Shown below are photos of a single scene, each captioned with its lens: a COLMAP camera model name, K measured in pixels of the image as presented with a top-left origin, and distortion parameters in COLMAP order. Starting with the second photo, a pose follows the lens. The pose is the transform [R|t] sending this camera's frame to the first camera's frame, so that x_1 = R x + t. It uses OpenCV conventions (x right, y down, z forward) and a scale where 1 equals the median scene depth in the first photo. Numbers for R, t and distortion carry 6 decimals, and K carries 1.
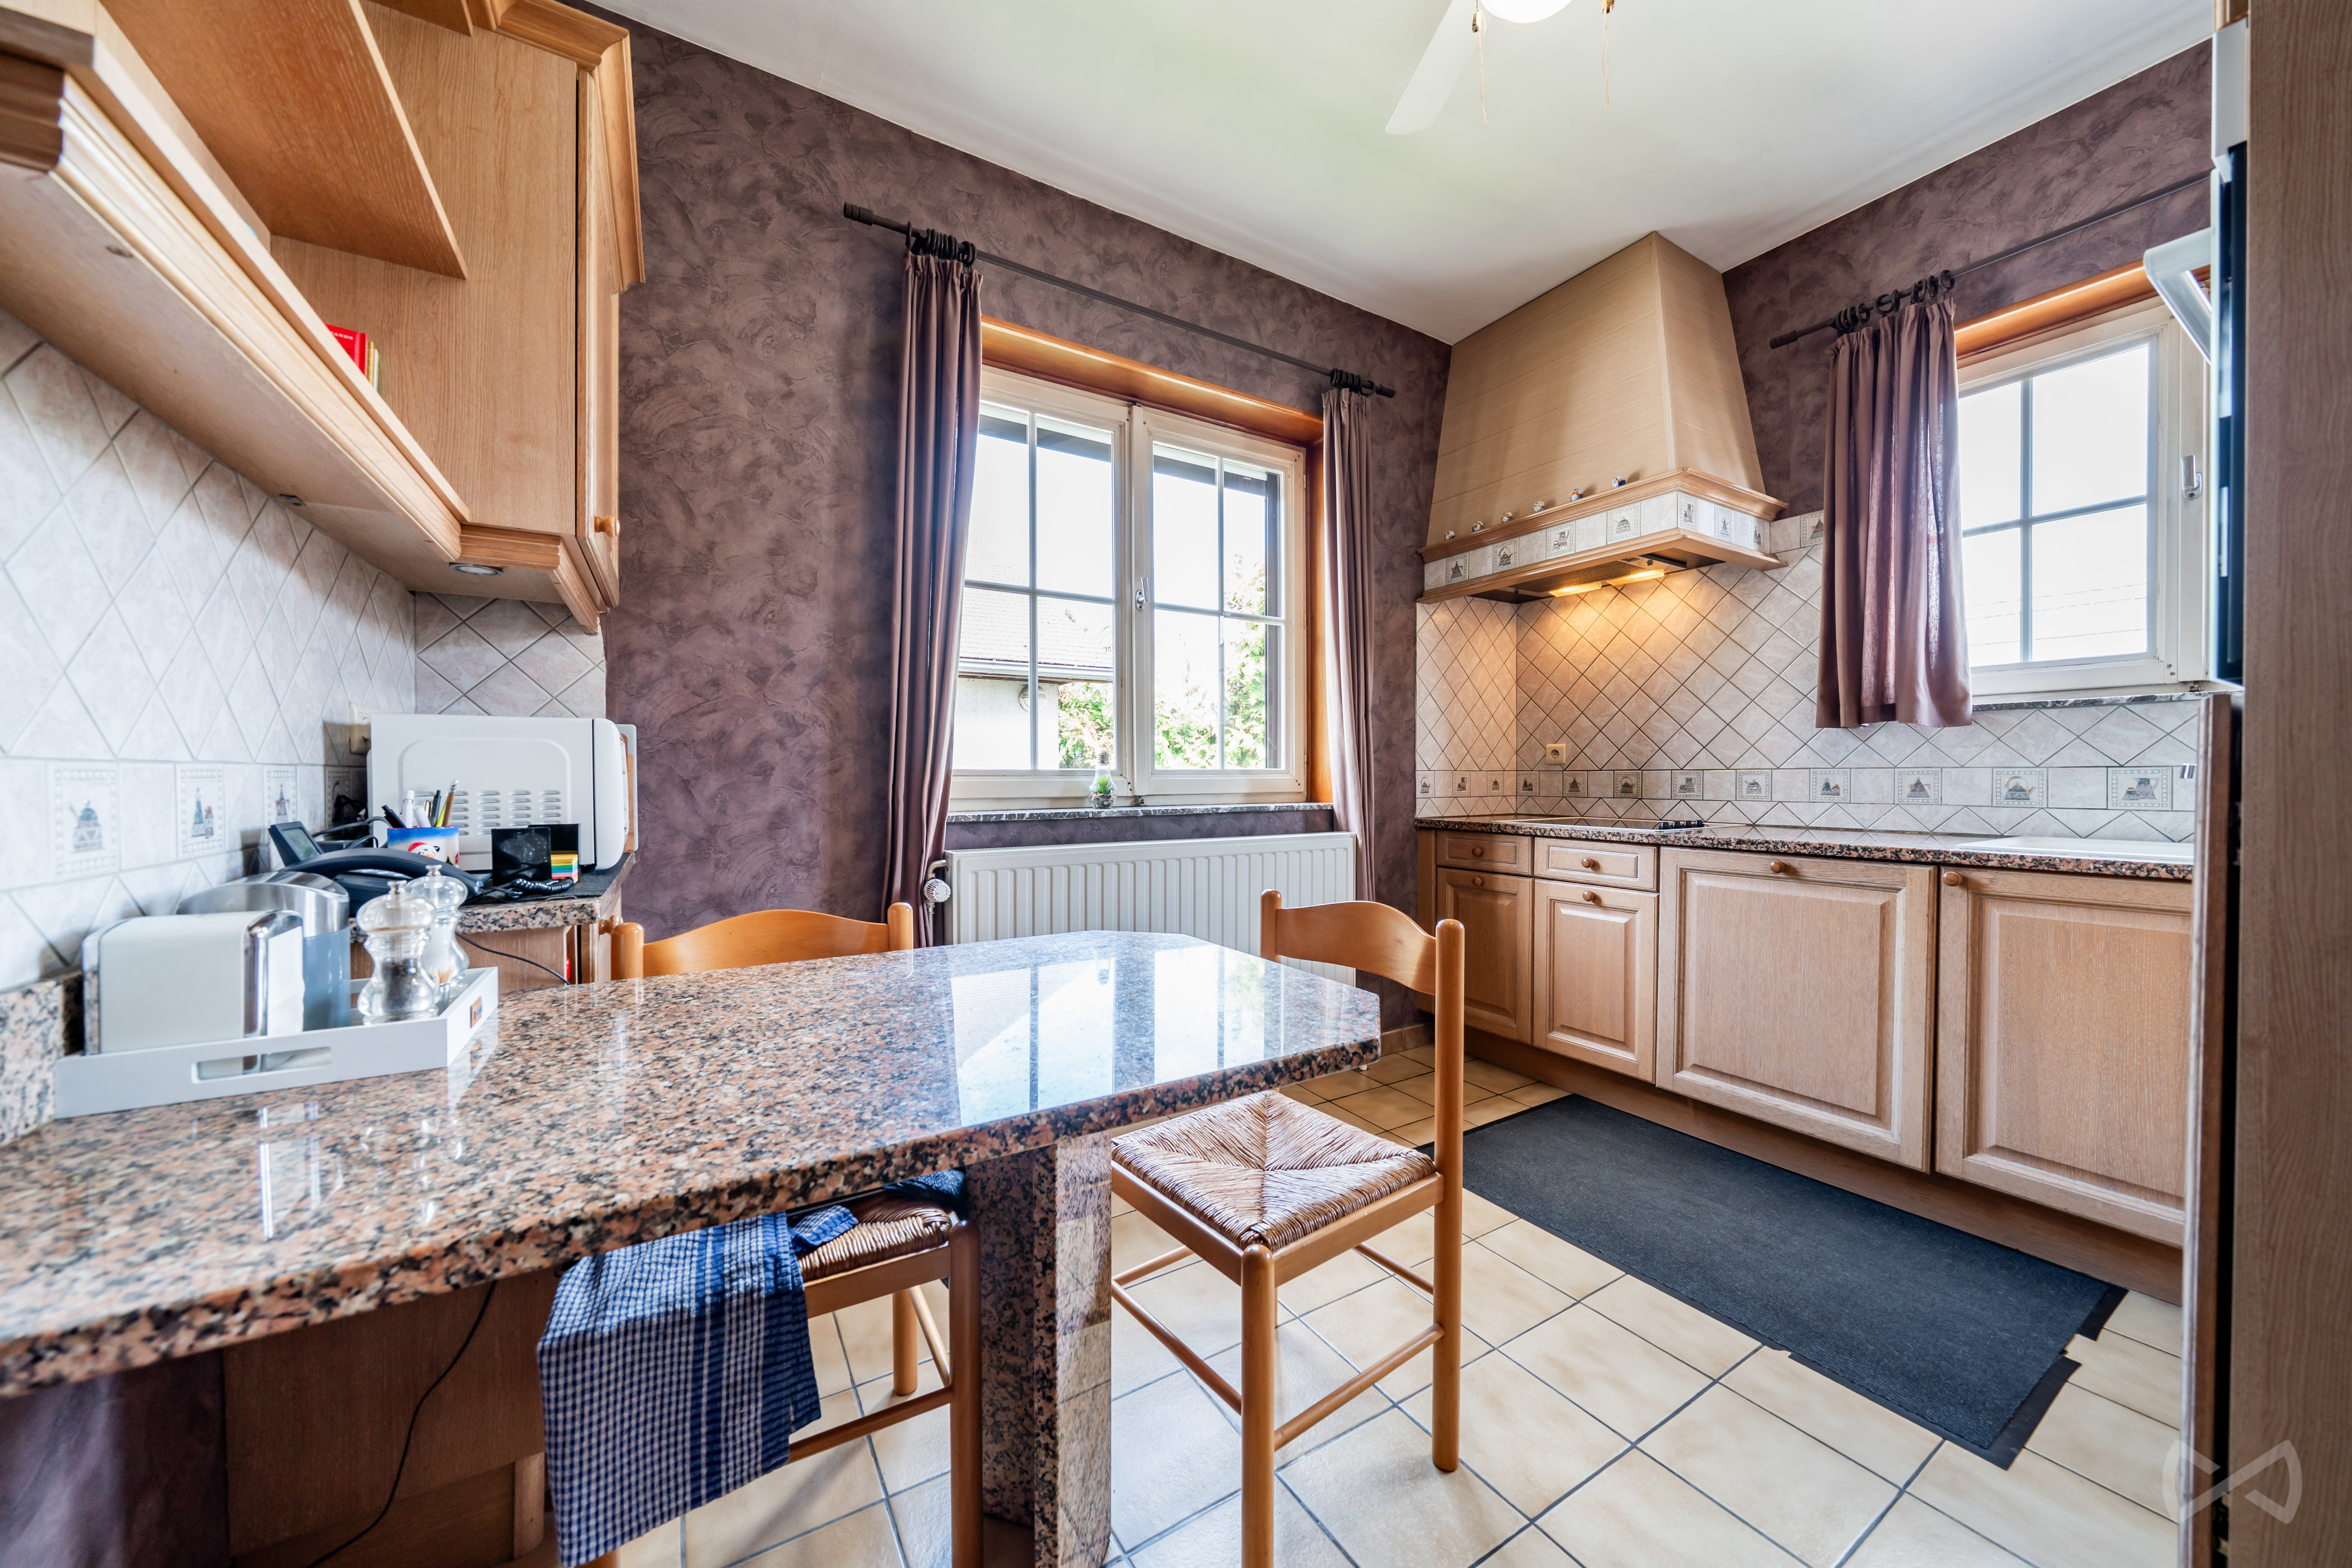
lens RADIAL K [[799.9, 0, 1171.1], [0, 799.9, 785.4], [0, 0, 1]] dist [-0.006041, 0.000147]
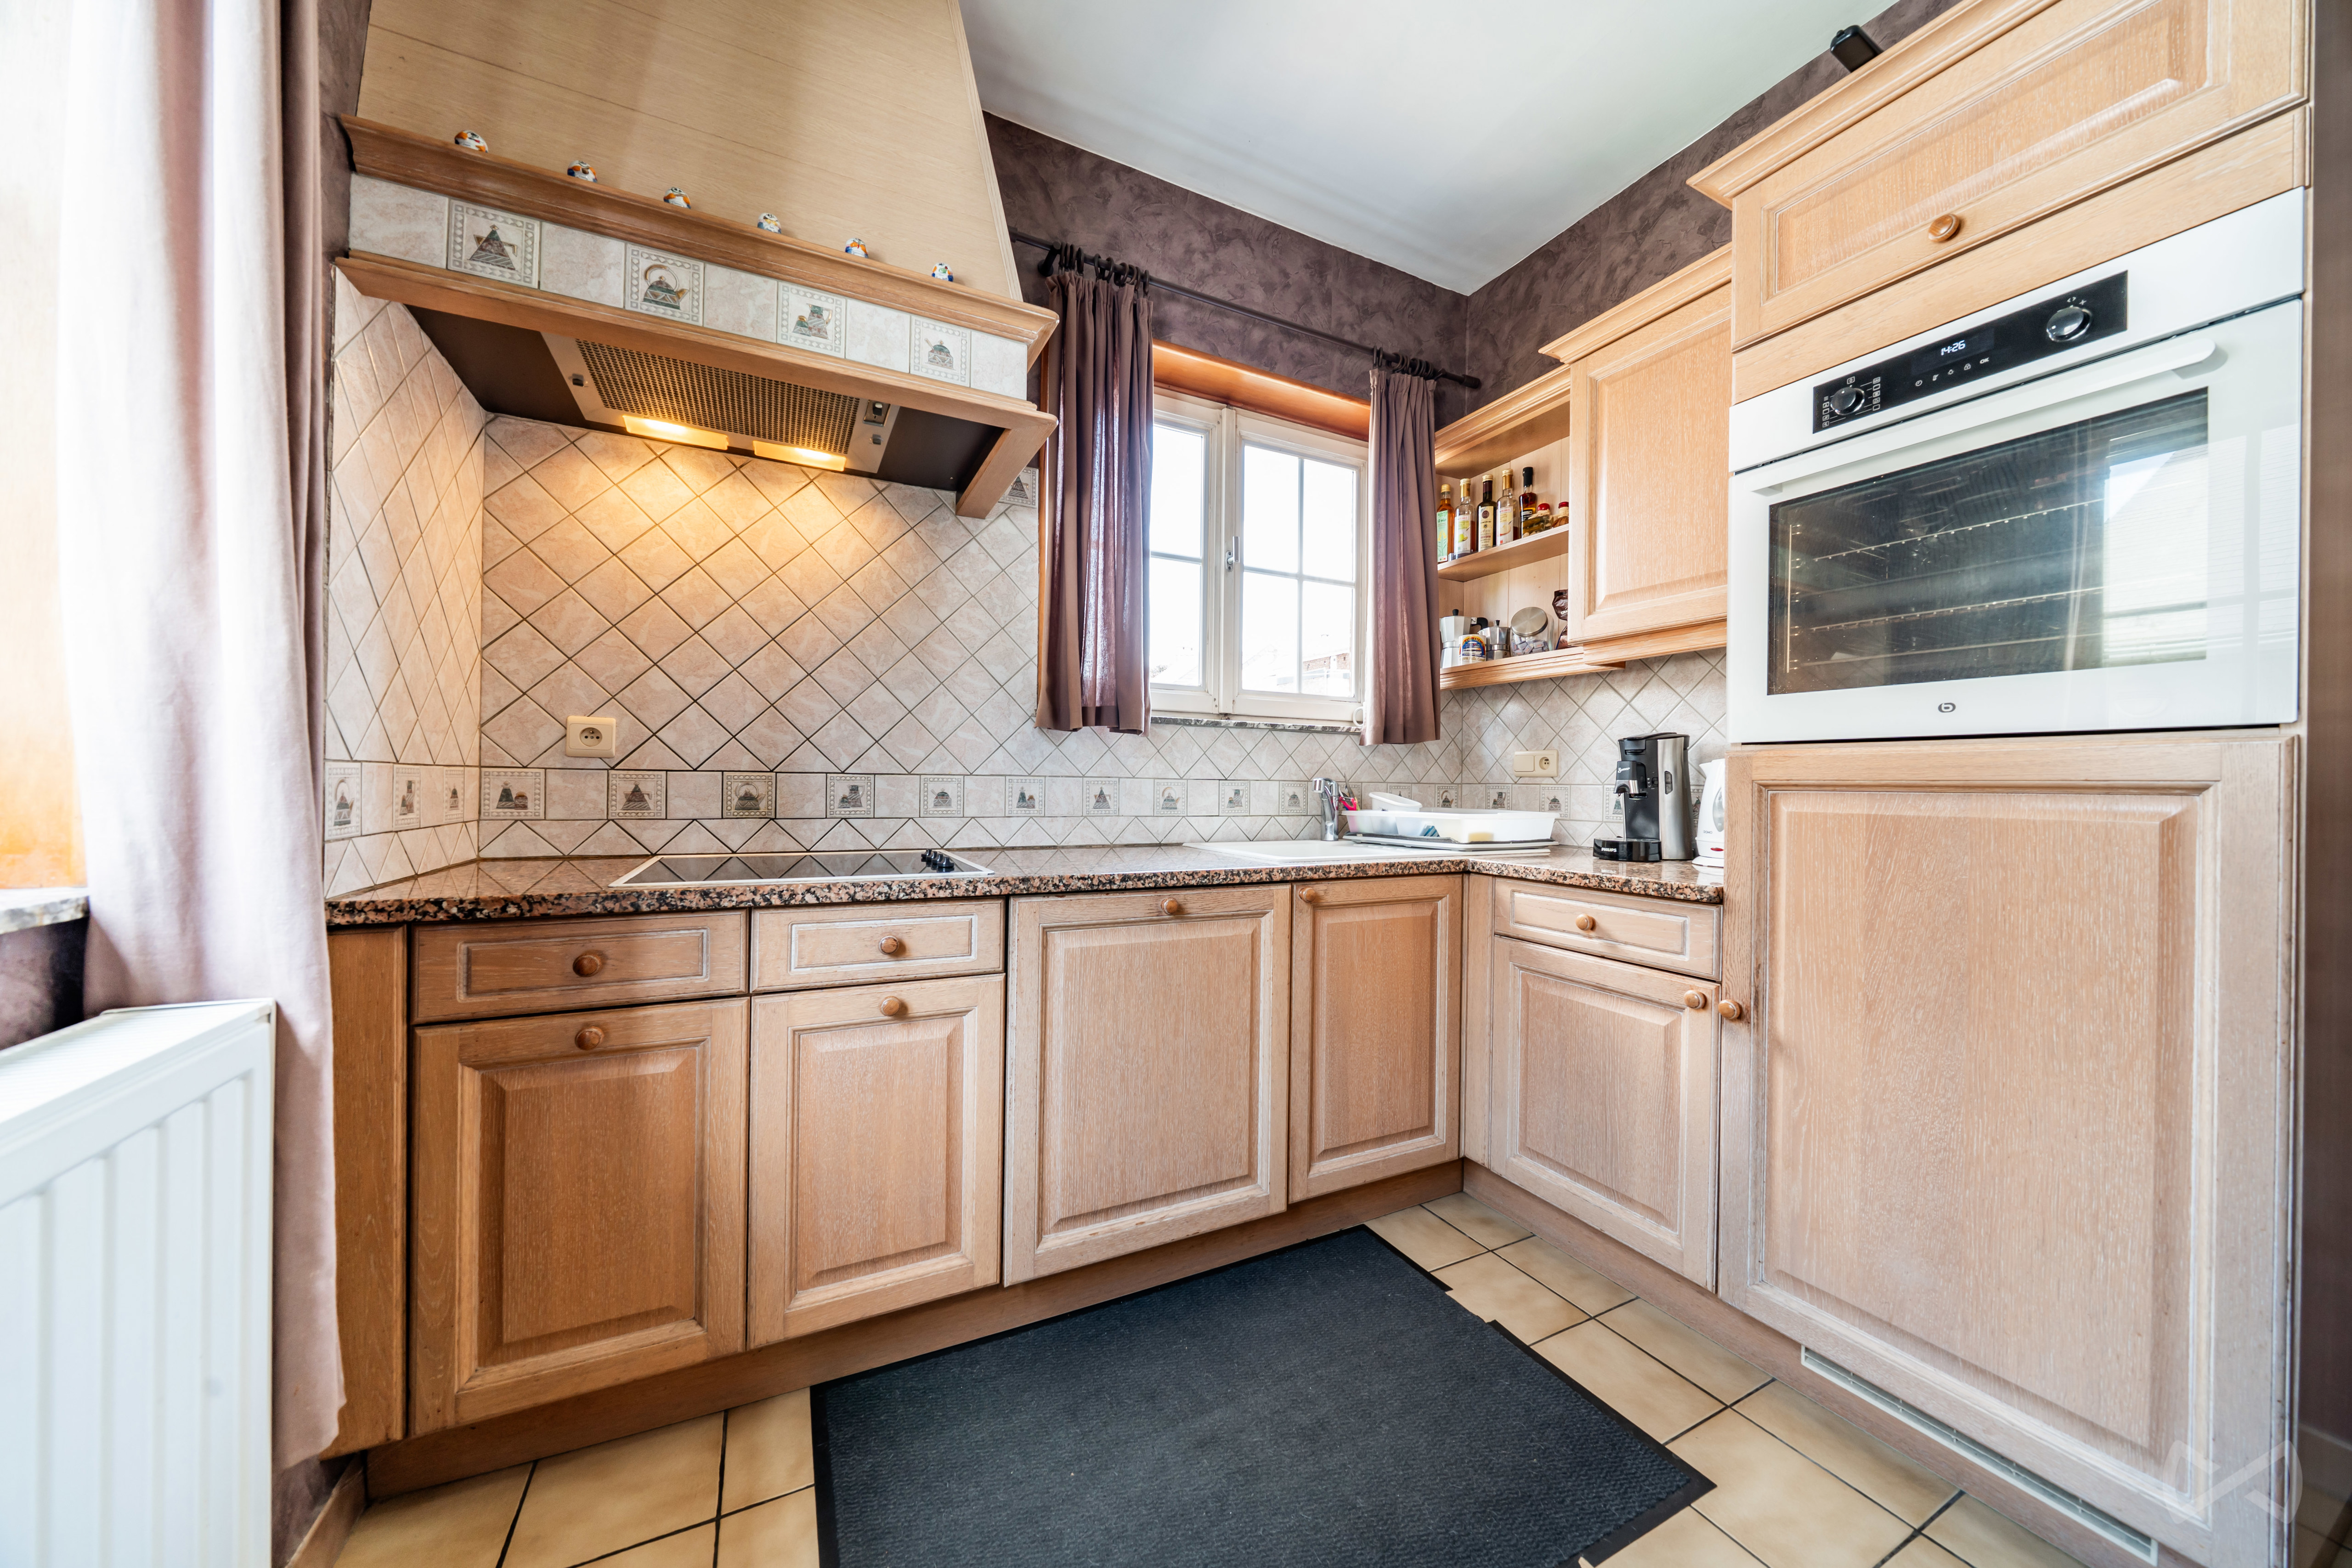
lens RADIAL K [[799.9, 0, 1179.4], [0, 799.9, 785.1], [0, 0, 1]] dist [-0.006041, 0.000147]
pose [[0.074767, 0.002305, 0.997198, -0.001703], [-0.001401, 0.999997, -0.002207, -0.009915], [-0.997200, -0.001233, 0.074770, 0.755357]]
